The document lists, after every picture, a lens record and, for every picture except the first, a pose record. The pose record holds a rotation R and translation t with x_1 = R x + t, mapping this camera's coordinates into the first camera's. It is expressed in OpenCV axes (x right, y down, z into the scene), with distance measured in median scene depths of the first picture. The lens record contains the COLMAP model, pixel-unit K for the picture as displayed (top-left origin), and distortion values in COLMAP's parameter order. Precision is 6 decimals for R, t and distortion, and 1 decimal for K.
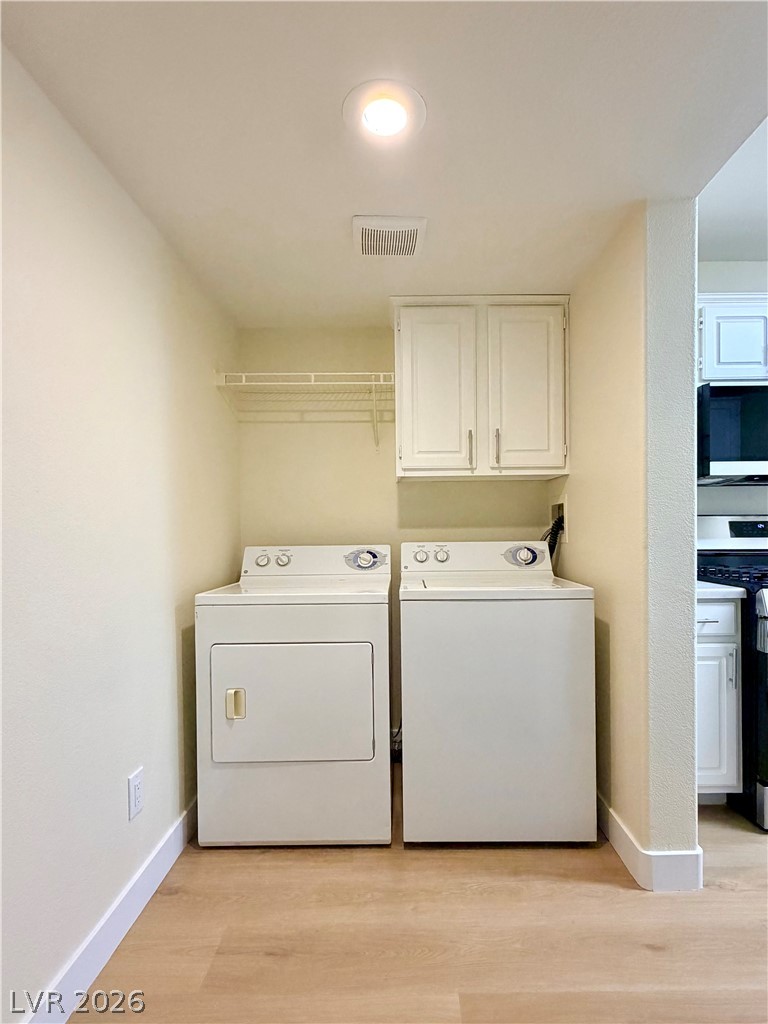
lens RADIAL K [[563.7, 0, 384.0], [0, 563.7, 512.0], [0, 0, 1]] dist [0.006359, 0.001058]
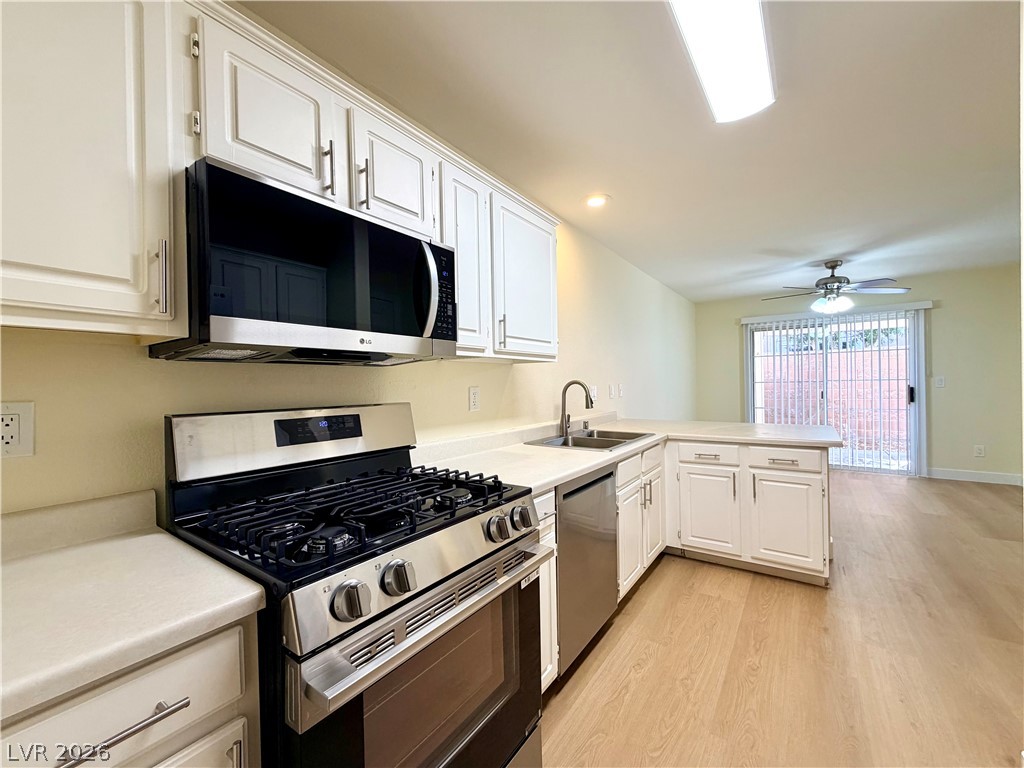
lens RADIAL K [[413.6, 0, 513.7], [0, 413.6, 385.8], [0, 0, 1]] dist [-0.000706, 0.000261]
pose [[0.581096, -0.012479, 0.813739, 0.426876], [0.013173, 0.999896, 0.005928, -0.024271], [-0.813728, 0.007275, 0.581200, 0.560284]]
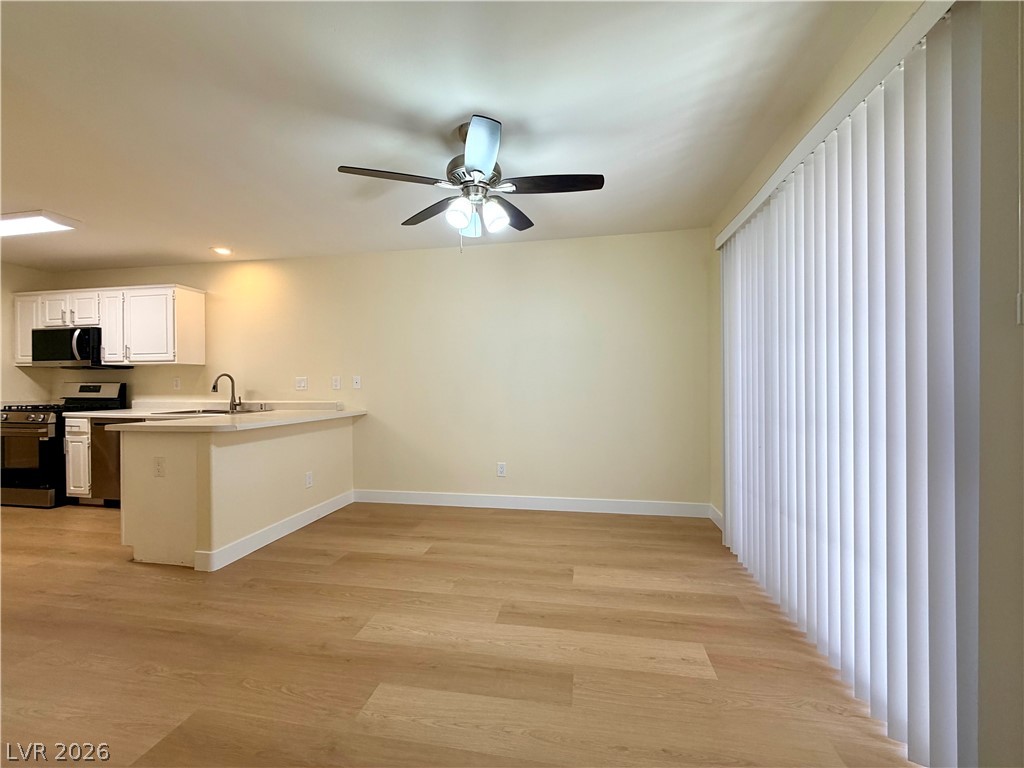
lens RADIAL K [[413.6, 0, 513.7], [0, 413.6, 385.8], [0, 0, 1]] dist [-0.000706, 0.000261]
pose [[0.983436, -0.001136, -0.181253, 2.931088], [0.002097, 0.999985, 0.005110, 0.014302], [0.181244, -0.005405, 0.983423, -0.389925]]
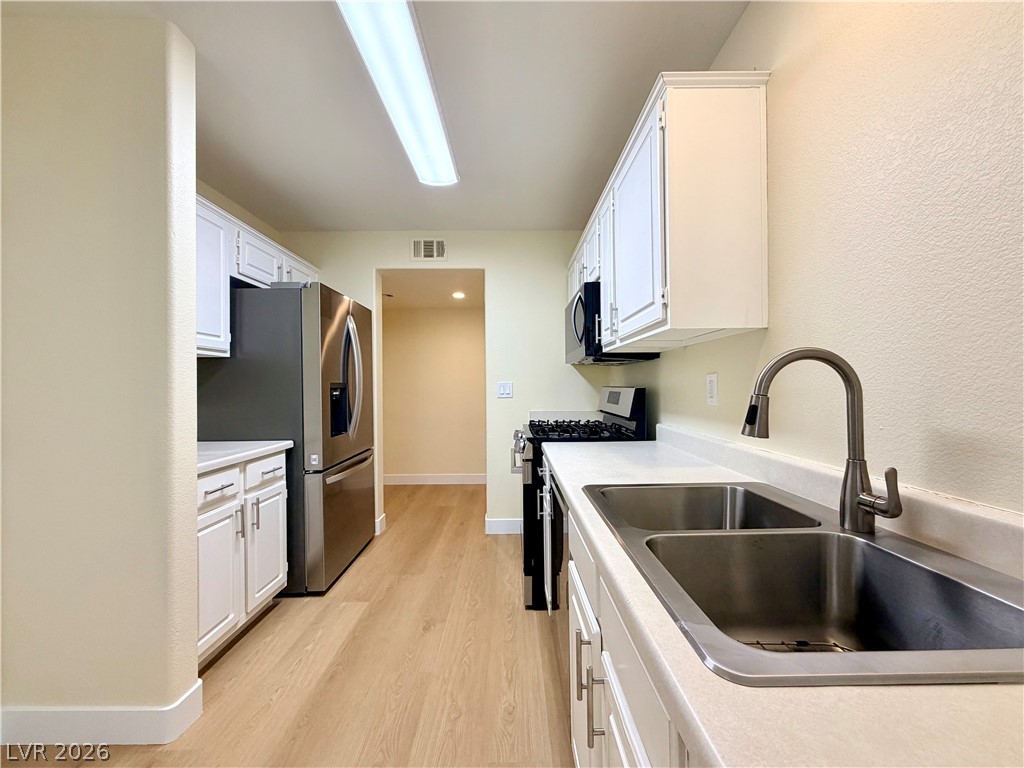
lens RADIAL K [[413.6, 0, 513.7], [0, 413.6, 385.8], [0, 0, 1]] dist [-0.000706, 0.000261]
pose [[0.003617, 0.000723, -0.999993, 1.793466], [0.012509, 0.999921, 0.000769, -0.001150], [0.999915, -0.012512, 0.003608, 0.826647]]
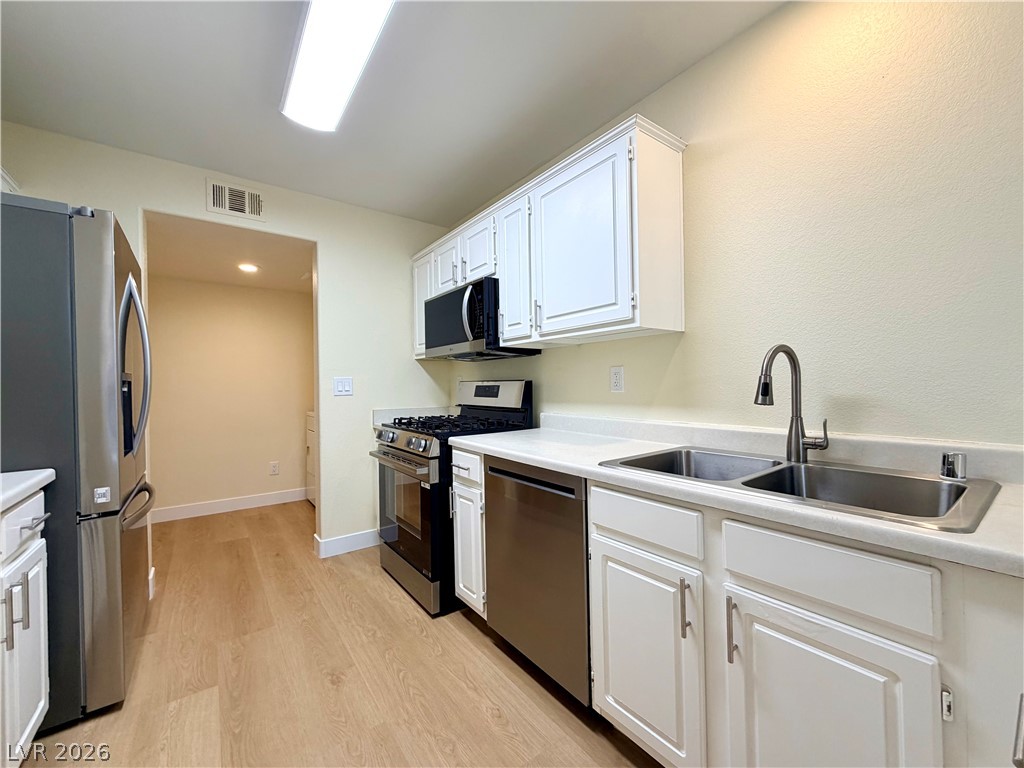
lens RADIAL K [[413.6, 0, 513.7], [0, 413.6, 385.8], [0, 0, 1]] dist [-0.000706, 0.000261]
pose [[0.594208, -0.006603, -0.804285, 1.663990], [0.016669, 0.999853, 0.004106, 0.015032], [0.804139, -0.015847, 0.594230, 0.487301]]
